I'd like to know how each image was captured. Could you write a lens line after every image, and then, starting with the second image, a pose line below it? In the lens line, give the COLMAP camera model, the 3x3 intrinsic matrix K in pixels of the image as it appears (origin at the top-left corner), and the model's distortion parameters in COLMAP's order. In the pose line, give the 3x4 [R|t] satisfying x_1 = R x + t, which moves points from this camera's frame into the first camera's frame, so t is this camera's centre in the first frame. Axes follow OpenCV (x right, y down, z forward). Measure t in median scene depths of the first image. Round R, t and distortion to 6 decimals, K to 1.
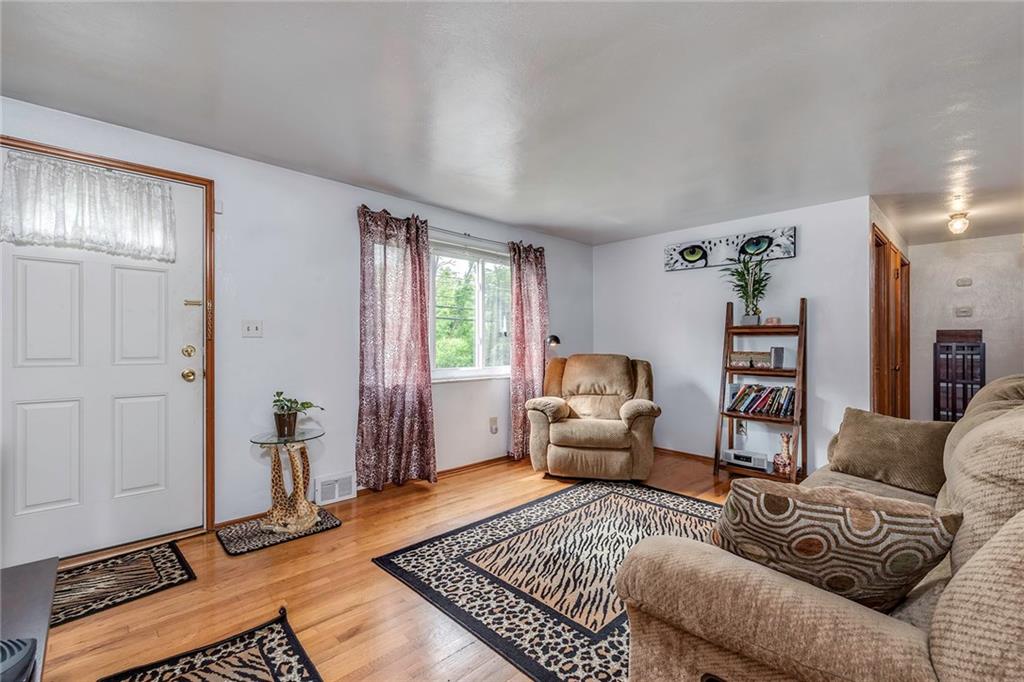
lens RADIAL K [[452.9, 0, 503.4], [0, 452.9, 341.5], [0, 0, 1]] dist [0.000207, -0.001115]
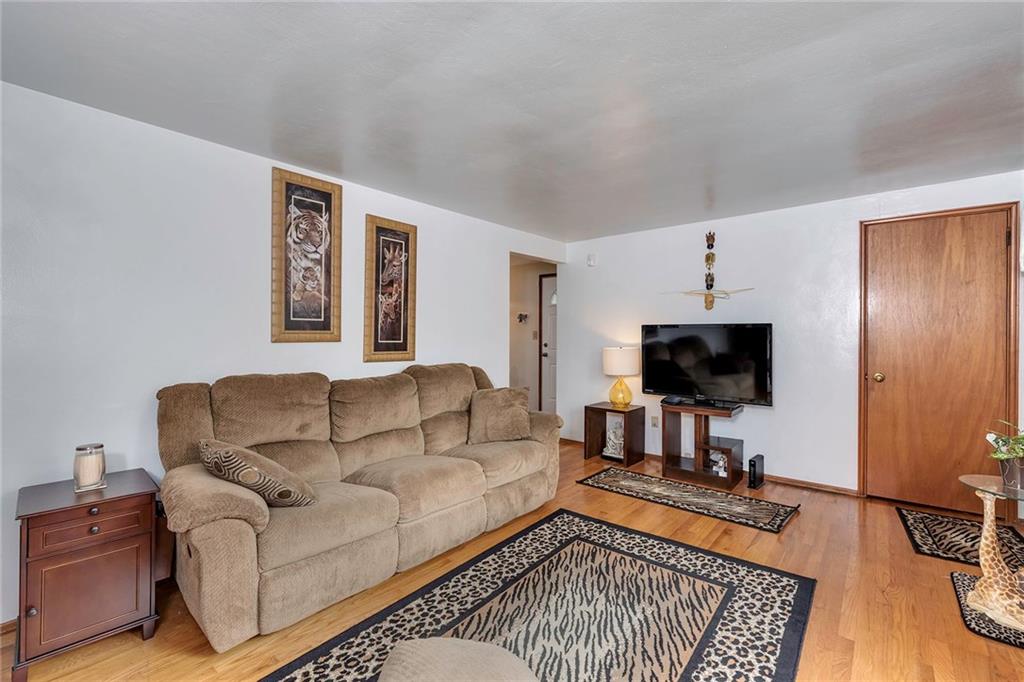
lens RADIAL K [[440.0, 0, 498.2], [0, 440.0, 338.5], [0, 0, 1]] dist [0.004027, -0.001117]
pose [[-0.994799, -0.002275, -0.101834, 0.382238], [-0.003300, 0.999946, 0.009894, -0.027089], [0.101806, 0.010178, -0.994752, 1.504445]]
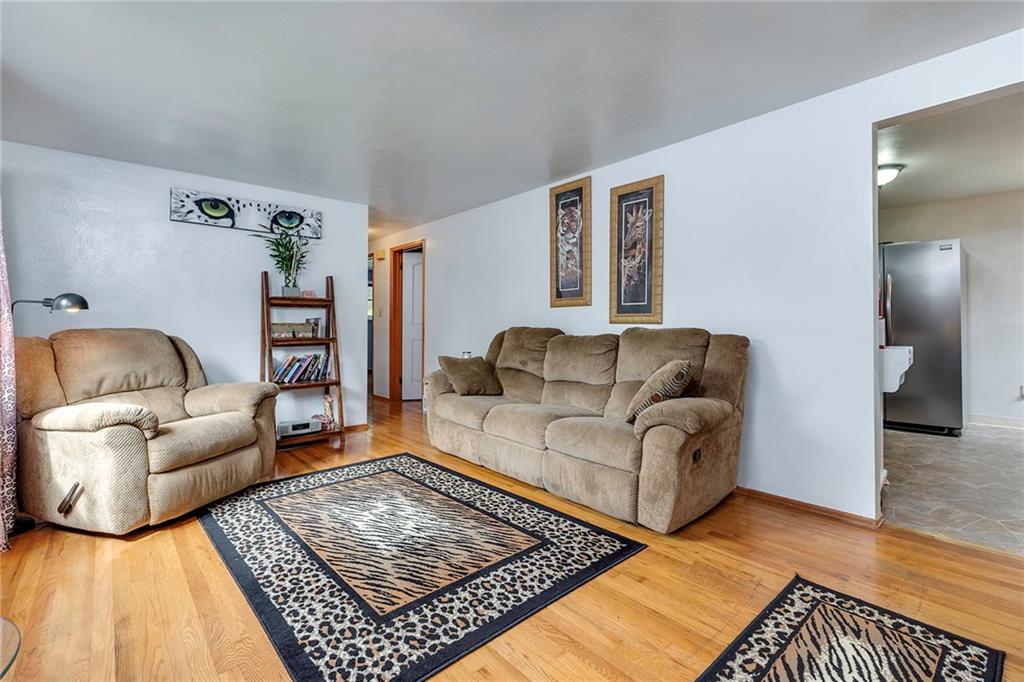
lens RADIAL K [[452.9, 0, 513.5], [0, 452.9, 320.5], [0, 0, 1]] dist [0.000207, -0.001115]
pose [[0.016803, 0.007907, 0.999828, -0.619802], [0.010481, 0.999912, -0.008084, 0.041236], [-0.999804, 0.010615, 0.016719, 0.647504]]
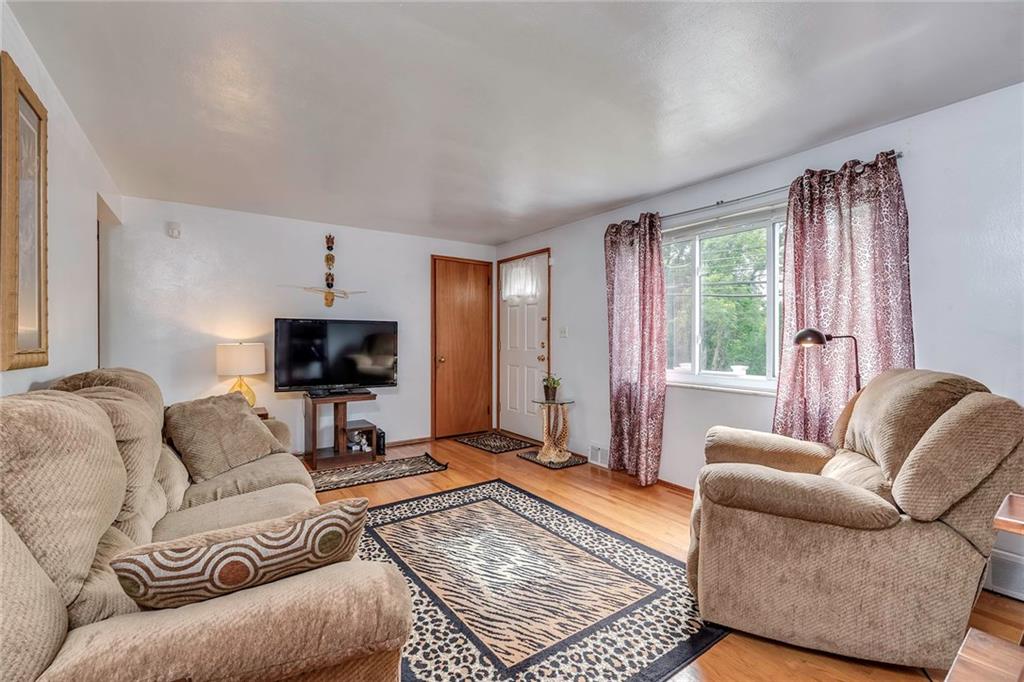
lens RADIAL K [[452.9, 0, 520.3], [0, 452.9, 346.4], [0, 0, 1]] dist [0.000207, -0.001115]
pose [[-0.151789, 0.010744, -0.988355, 1.008000], [-0.006570, 0.999908, 0.011878, 0.005358], [0.988391, 0.008297, -0.151704, 1.061202]]
